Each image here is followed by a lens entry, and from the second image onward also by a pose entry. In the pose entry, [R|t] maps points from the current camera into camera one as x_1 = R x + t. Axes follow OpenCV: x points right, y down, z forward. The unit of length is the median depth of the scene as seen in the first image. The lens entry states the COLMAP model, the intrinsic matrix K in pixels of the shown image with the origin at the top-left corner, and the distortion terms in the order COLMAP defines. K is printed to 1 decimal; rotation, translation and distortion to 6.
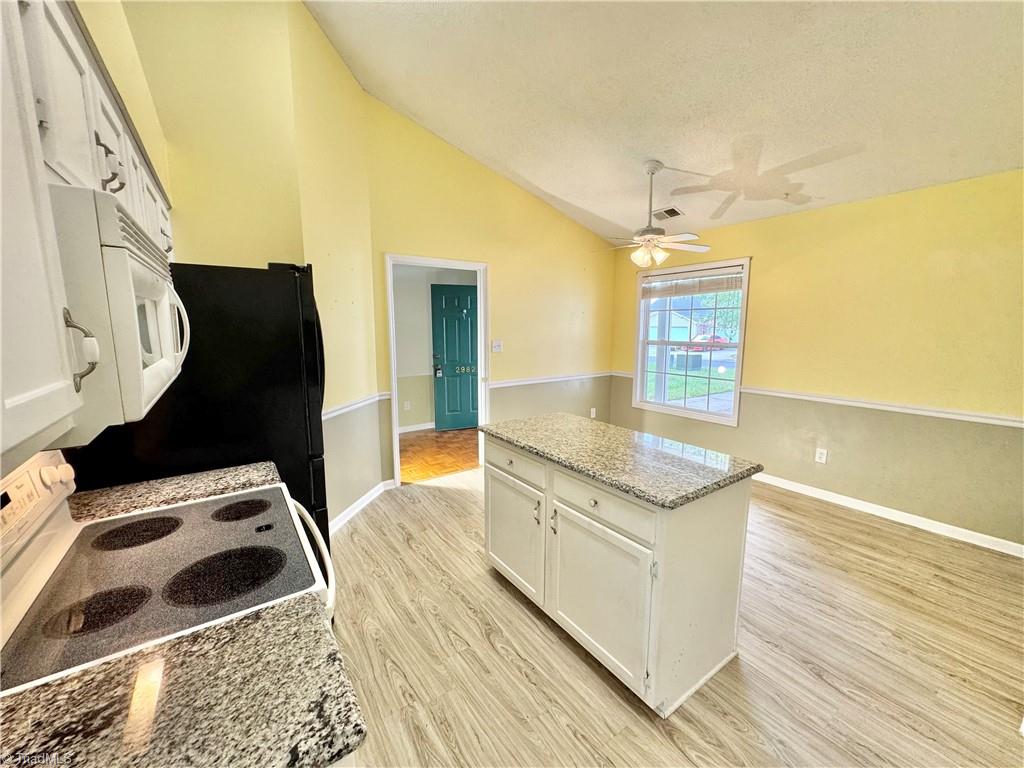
lens RADIAL K [[408.0, 0, 515.7], [0, 408.0, 381.1], [0, 0, 1]] dist [-0.003424, 0.000062]
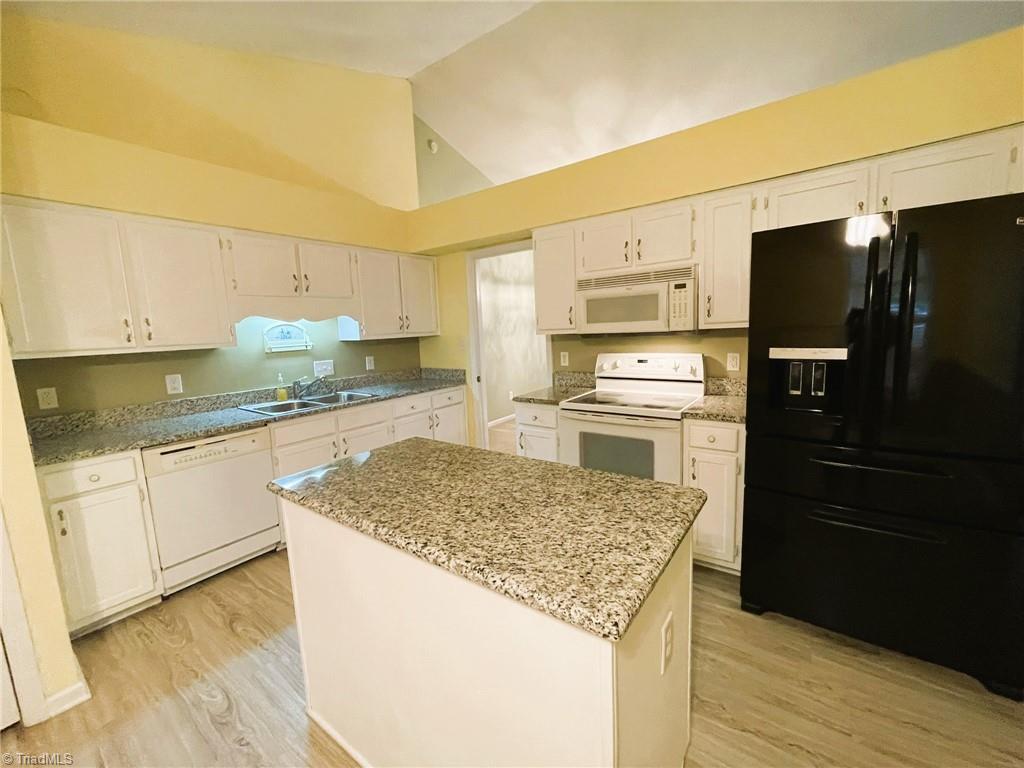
lens RADIAL K [[416.9, 0, 512.8], [0, 416.9, 383.0], [0, 0, 1]] dist [-0.000694, -0.000093]
pose [[-0.948820, 0.078968, -0.305784, 0.327440], [-0.005690, 0.963803, 0.266555, -0.180431], [0.315765, 0.254653, -0.914026, 1.604095]]
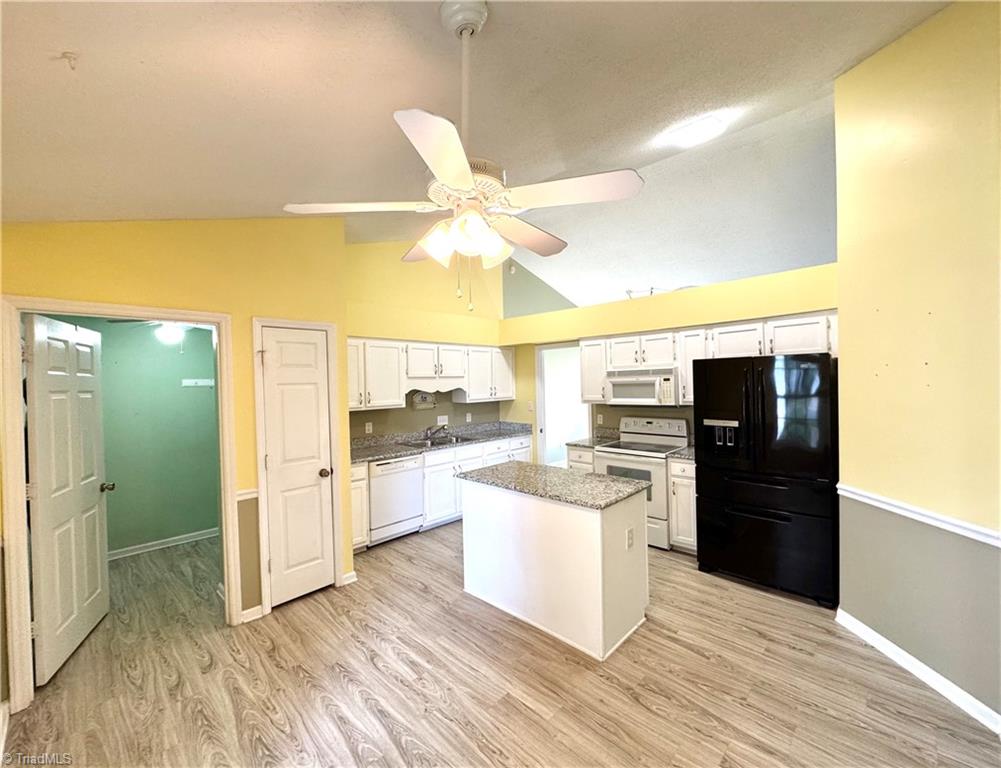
lens RADIAL K [[406.7, 0, 507.6], [0, 406.7, 385.9], [0, 0, 1]] dist [-0.015611, -0.000339]
pose [[-0.982505, 0.024763, -0.184580, 0.616154], [-0.003341, 0.988618, 0.150413, -0.399318], [0.186204, 0.148398, -0.971240, 2.382658]]
